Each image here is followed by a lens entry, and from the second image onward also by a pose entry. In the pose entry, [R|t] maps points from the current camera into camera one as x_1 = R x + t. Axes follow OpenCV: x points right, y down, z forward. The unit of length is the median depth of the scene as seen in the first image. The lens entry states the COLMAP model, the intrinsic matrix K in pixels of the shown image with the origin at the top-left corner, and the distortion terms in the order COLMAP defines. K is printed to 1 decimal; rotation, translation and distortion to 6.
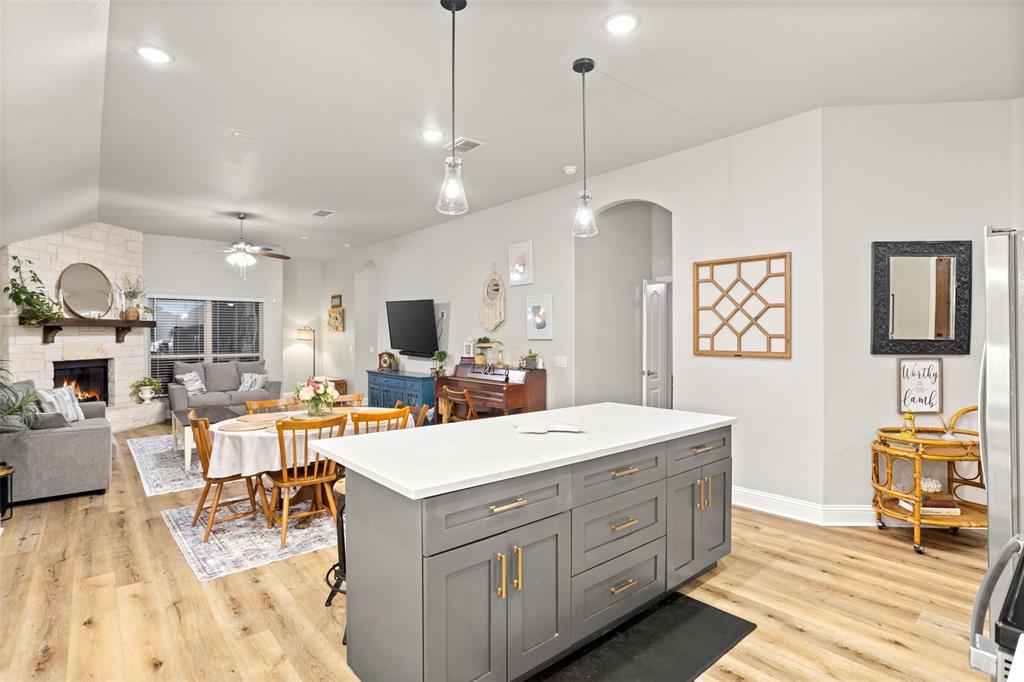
lens RADIAL K [[509.9, 0, 511.4], [0, 509.9, 334.8], [0, 0, 1]] dist [-0.049390, 0.025609]
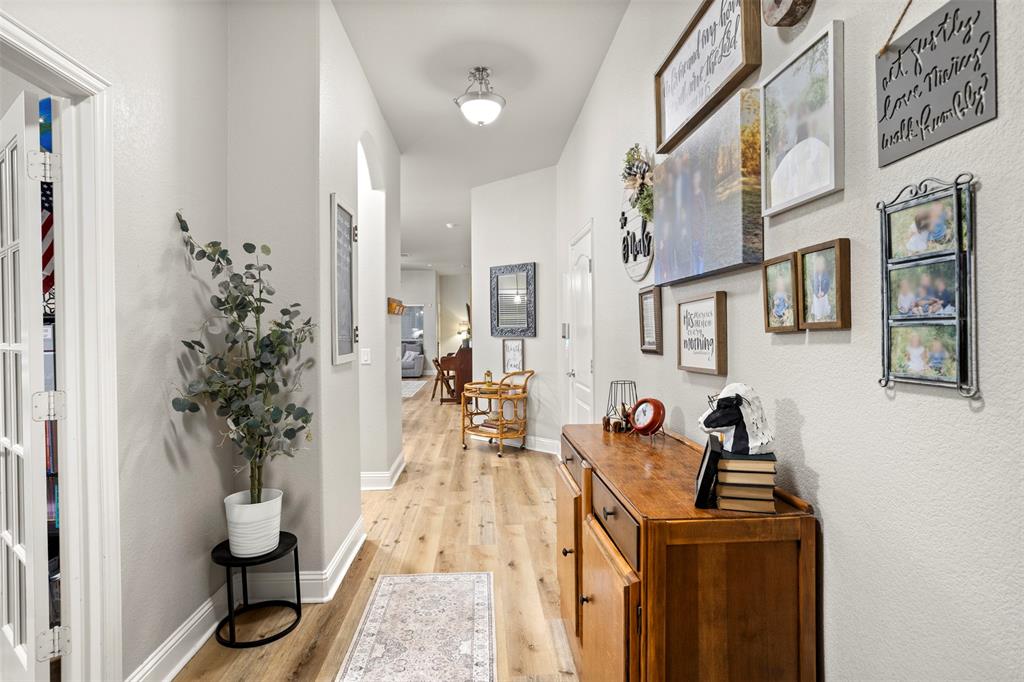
lens RADIAL K [[509.9, 0, 510.0], [0, 509.9, 334.4], [0, 0, 1]] dist [-0.049390, 0.025609]
pose [[0.798495, 0.004729, -0.601983, 1.051213], [0.001131, 0.999956, 0.009355, 0.009844], [0.602001, -0.008150, 0.798454, -0.172781]]
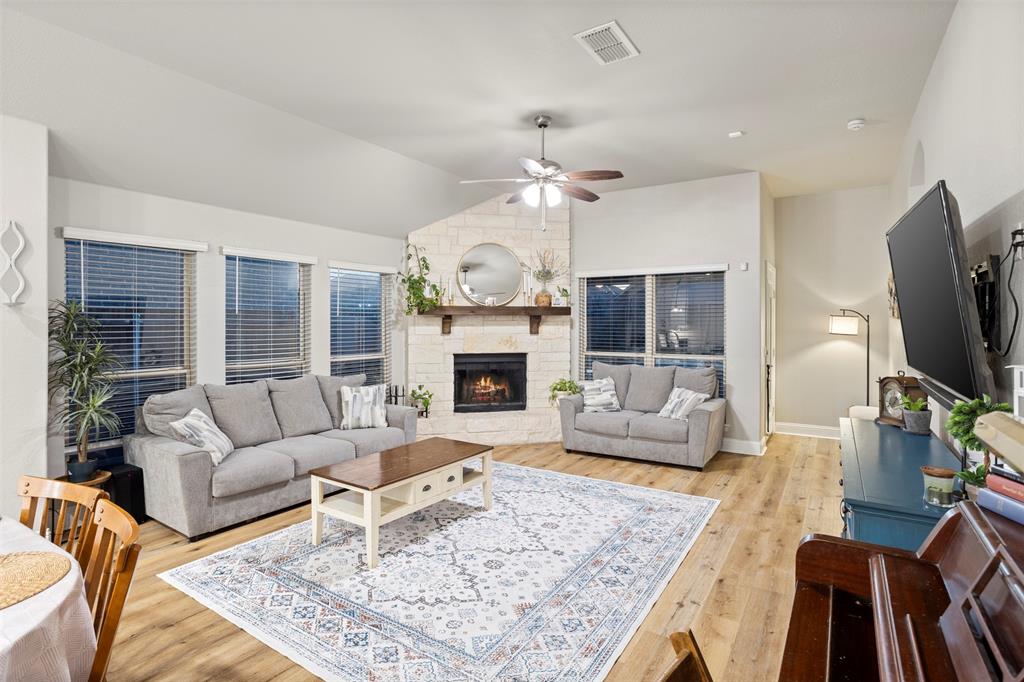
lens RADIAL K [[509.9, 0, 504.0], [0, 509.9, 327.2], [0, 0, 1]] dist [-0.049390, 0.025609]
pose [[0.277392, 0.008469, -0.960719, 0.013318], [-0.001402, 0.999964, 0.008410, -0.004022], [0.960756, -0.000986, 0.277394, 0.893047]]
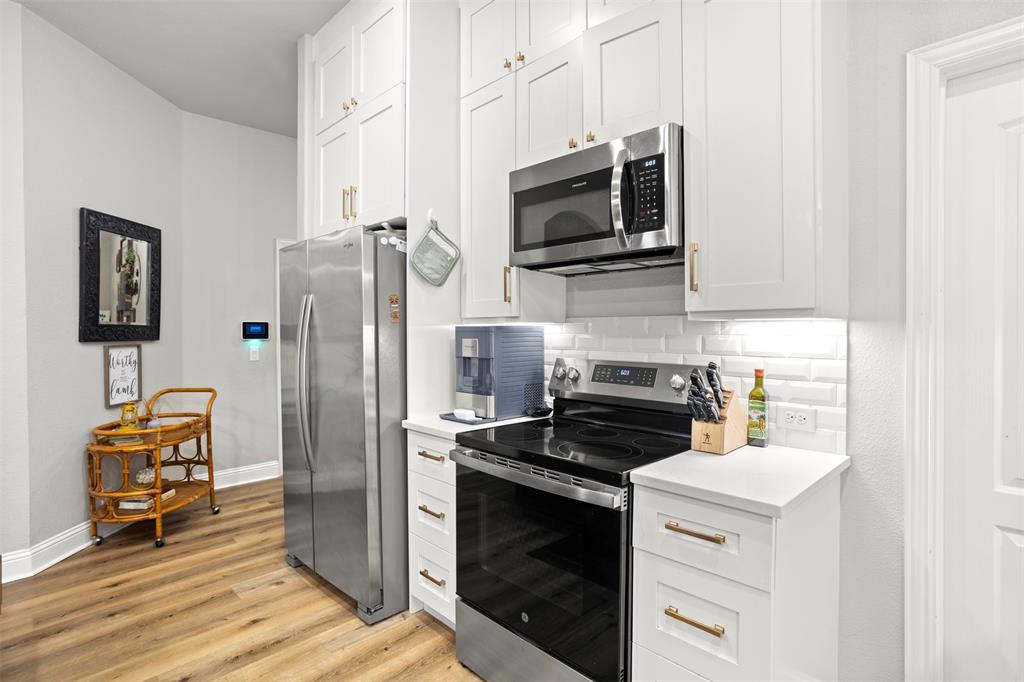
lens RADIAL K [[509.9, 0, 510.4], [0, 509.9, 333.8], [0, 0, 1]] dist [-0.049390, 0.025609]
pose [[-0.077905, -0.006966, 0.996936, -0.097234], [0.004554, 0.999963, 0.007343, 0.013119], [-0.996950, 0.005112, -0.077870, 0.208050]]
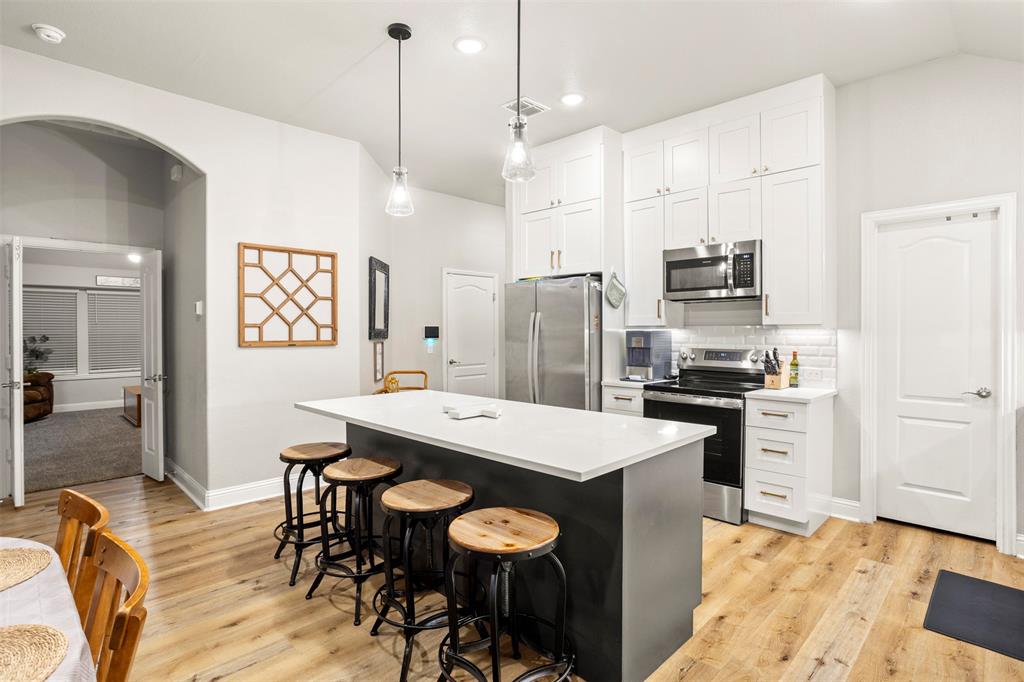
lens RADIAL K [[509.9, 0, 510.3], [0, 509.9, 334.1], [0, 0, 1]] dist [-0.049390, 0.025609]
pose [[-0.081589, -0.005117, 0.996653, -0.400811], [0.003782, 0.999978, 0.005443, 0.010499], [-0.996659, 0.004213, -0.081568, 0.437770]]
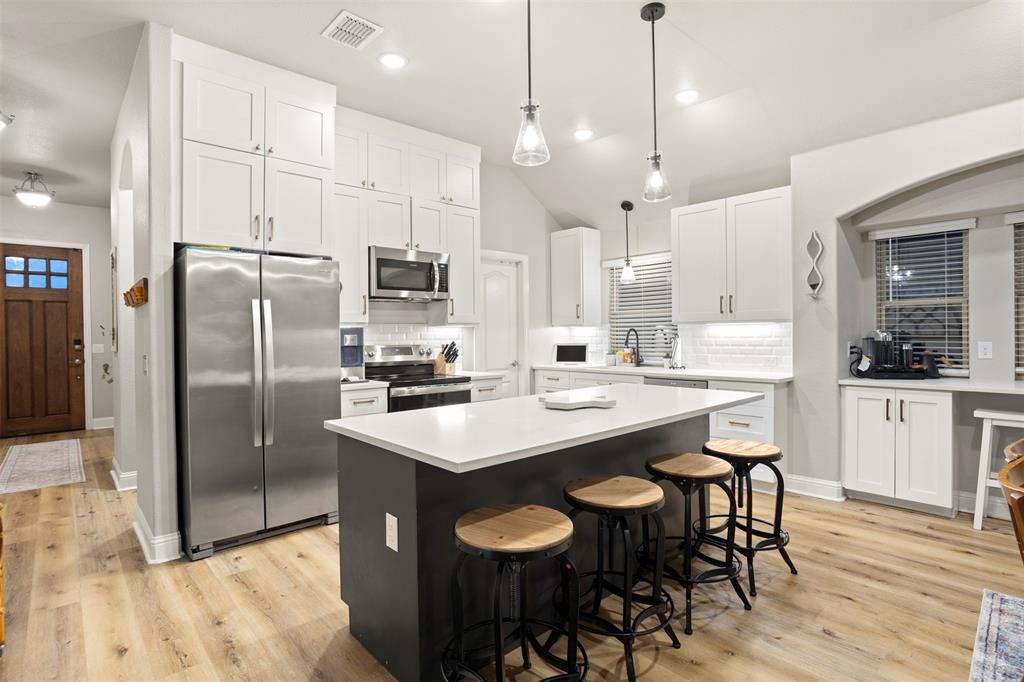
lens RADIAL K [[509.9, 0, 508.8], [0, 509.9, 336.5], [0, 0, 1]] dist [-0.049390, 0.025609]
pose [[-0.999444, 0.014511, -0.030024, 0.099615], [0.014320, 0.999876, 0.006558, 0.020151], [0.030116, 0.006124, -0.999528, 0.849035]]
